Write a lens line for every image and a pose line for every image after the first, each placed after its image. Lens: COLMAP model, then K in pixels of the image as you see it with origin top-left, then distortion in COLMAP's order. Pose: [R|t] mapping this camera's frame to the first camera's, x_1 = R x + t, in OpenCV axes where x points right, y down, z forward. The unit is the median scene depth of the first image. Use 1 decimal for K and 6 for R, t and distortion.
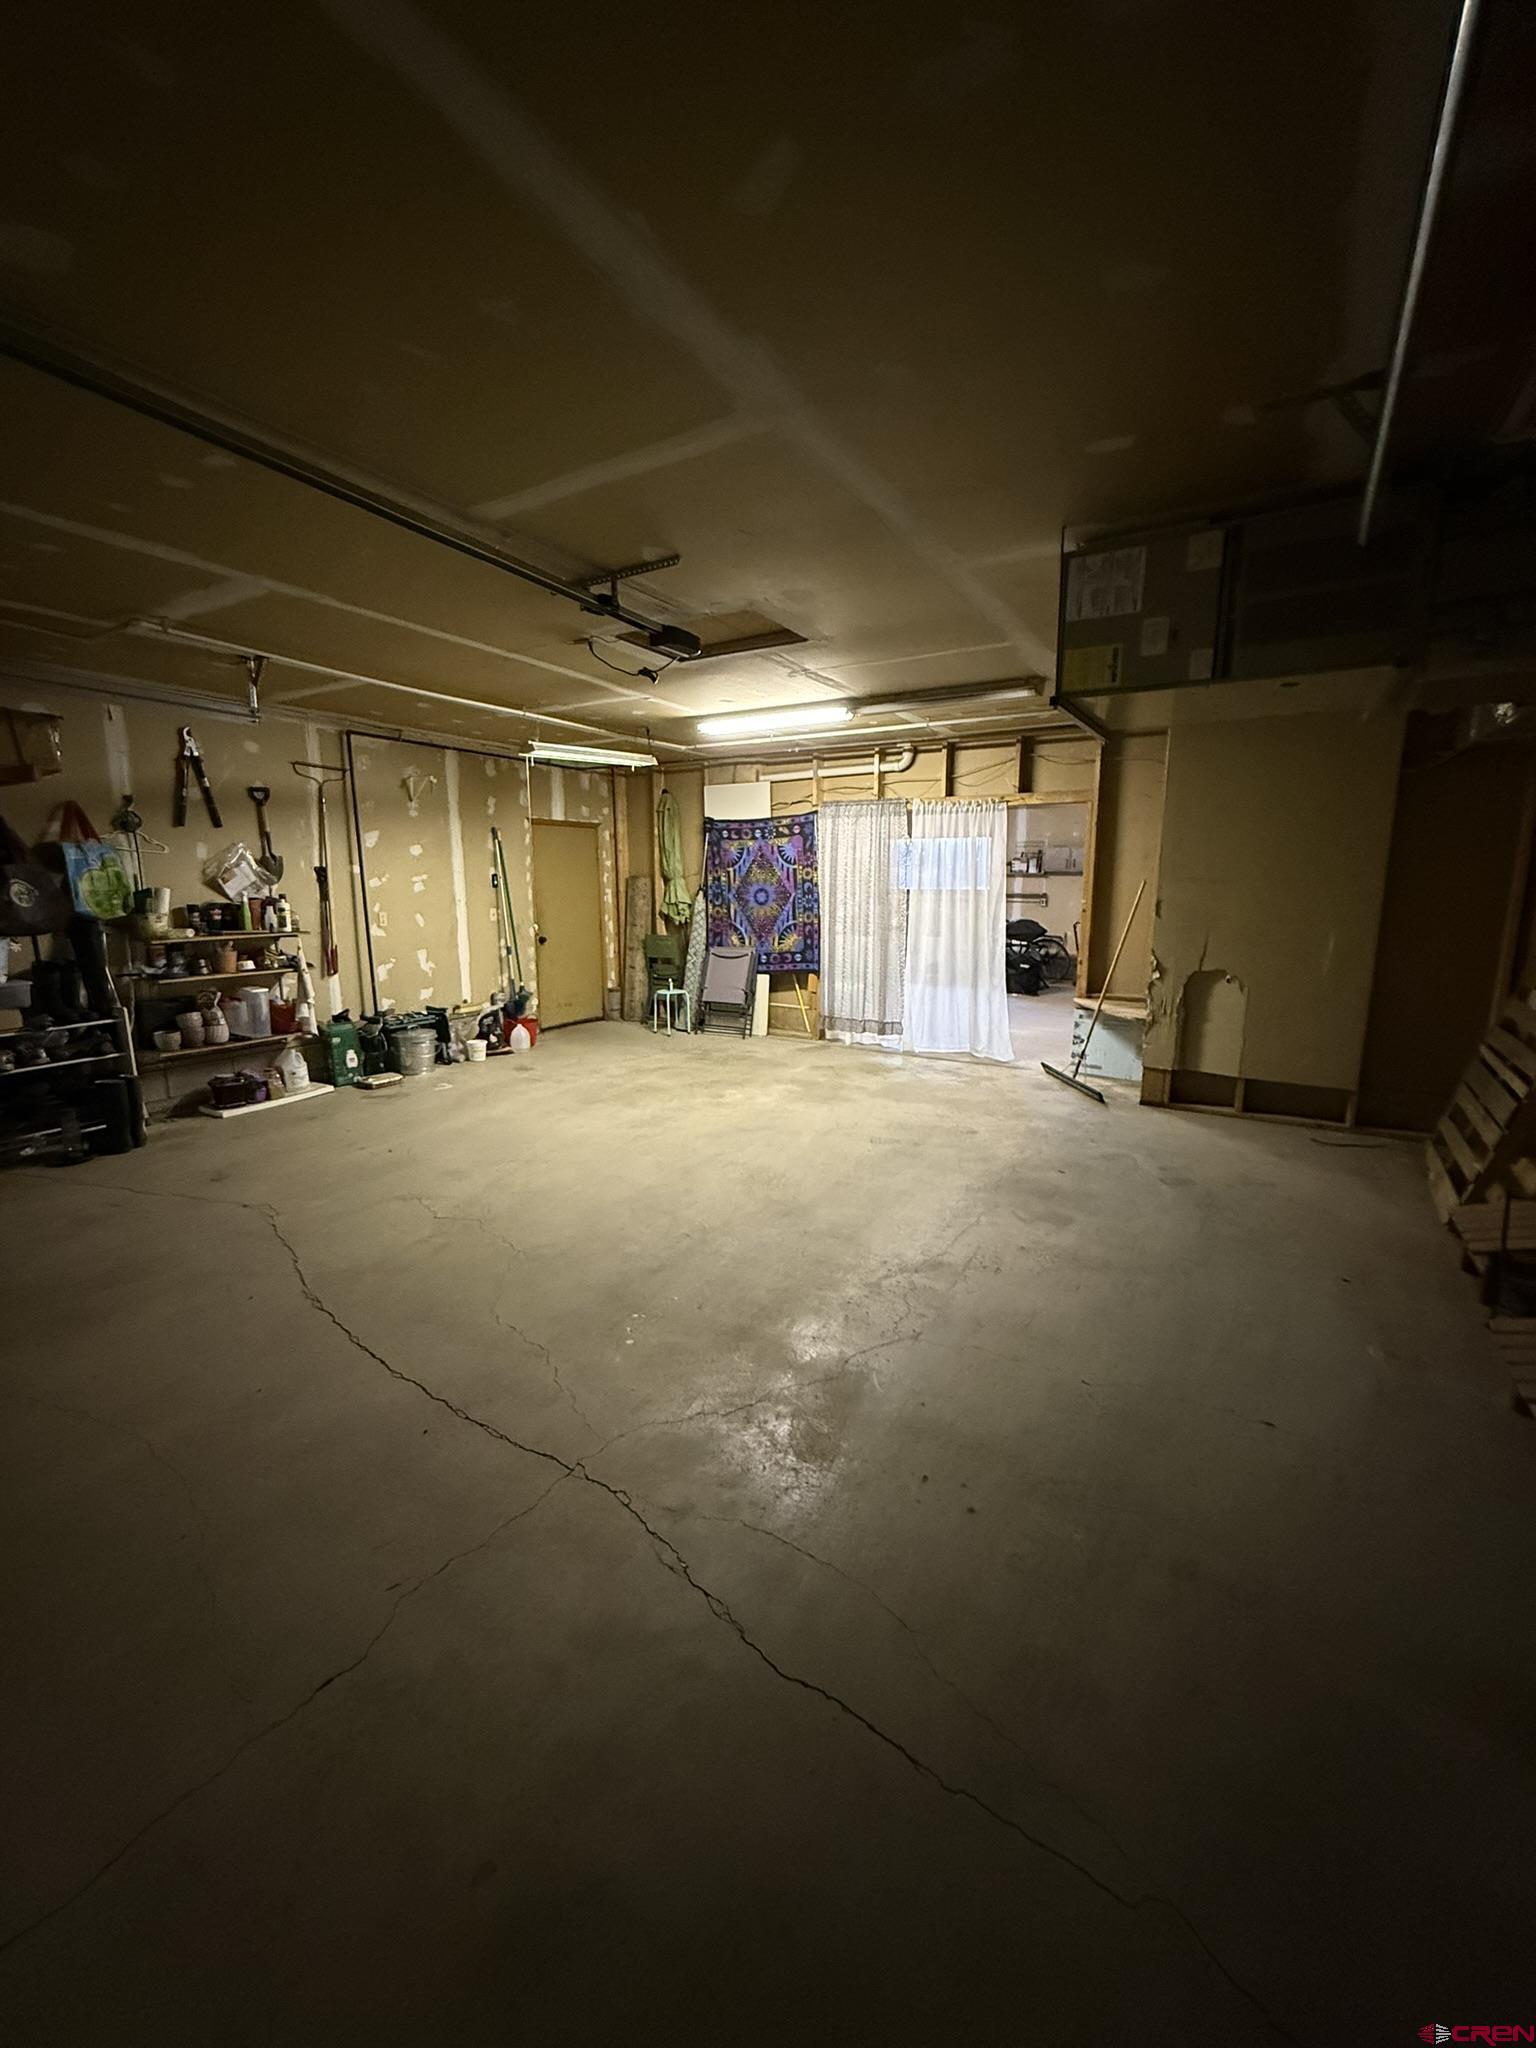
lens RADIAL K [[825.8, 0, 768.0], [0, 825.8, 1024.0], [0, 0, 1]] dist [-0.000158, -0.000003]
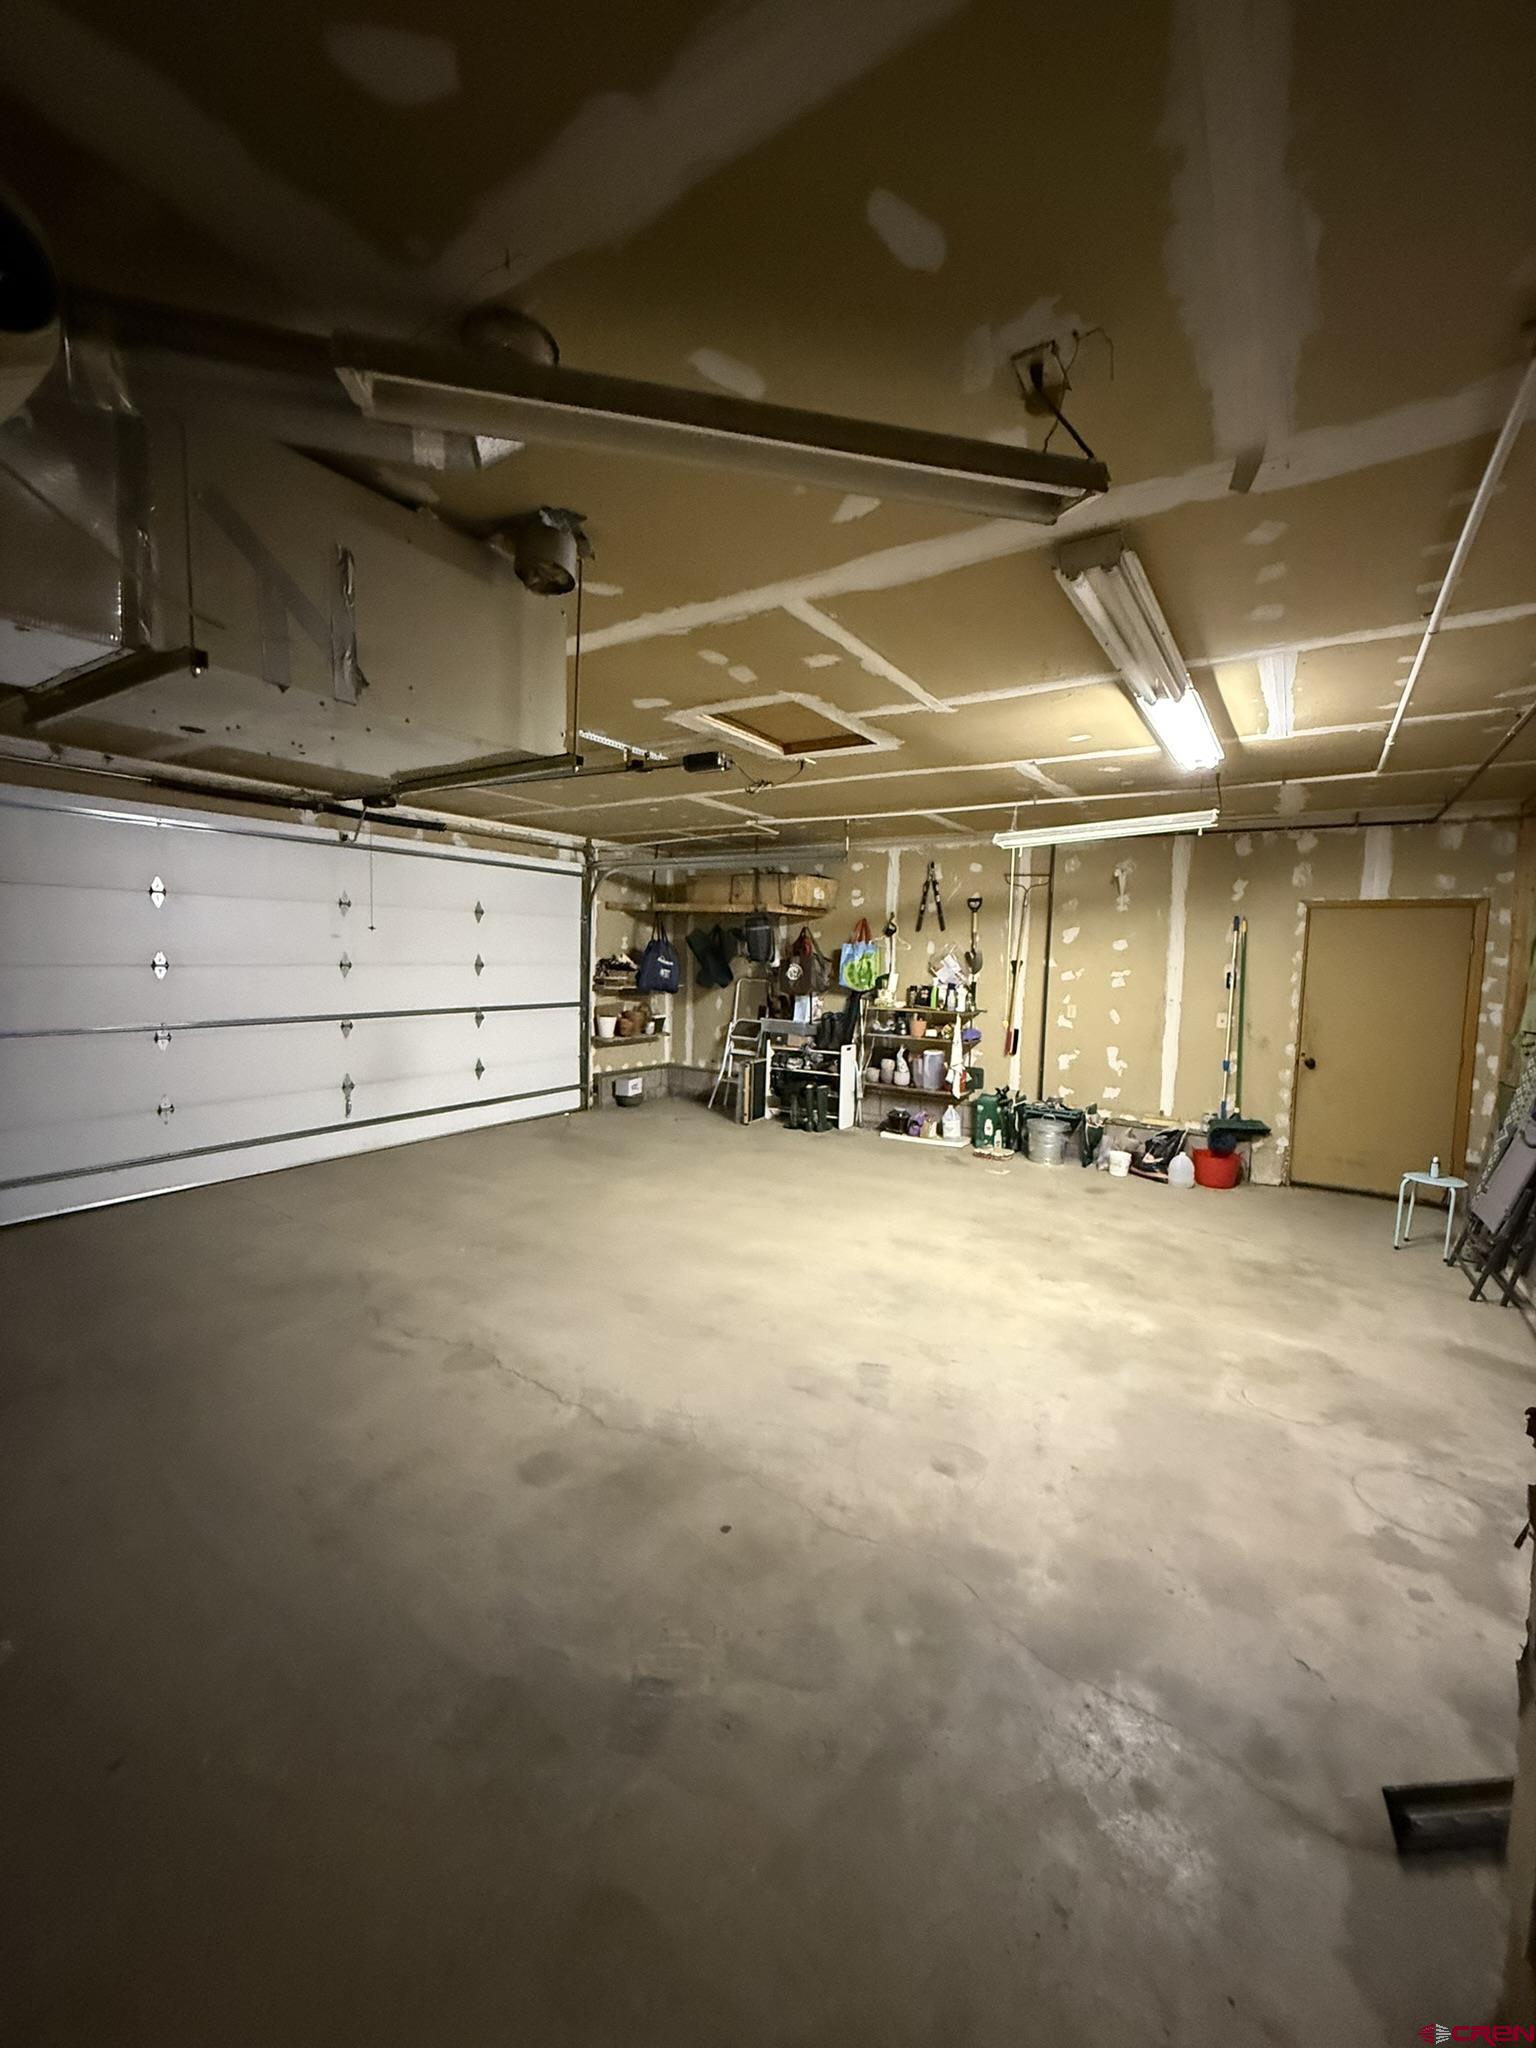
lens RADIAL K [[820.9, 0, 768.0], [0, 820.9, 1024.0], [0, 0, 1]] dist [-0.000521, 0.000003]
pose [[-0.047932, 0.082609, -0.995429, 0.666774], [-0.199259, 0.975752, 0.090571, -0.148801], [0.978774, 0.202690, -0.030309, 0.765285]]
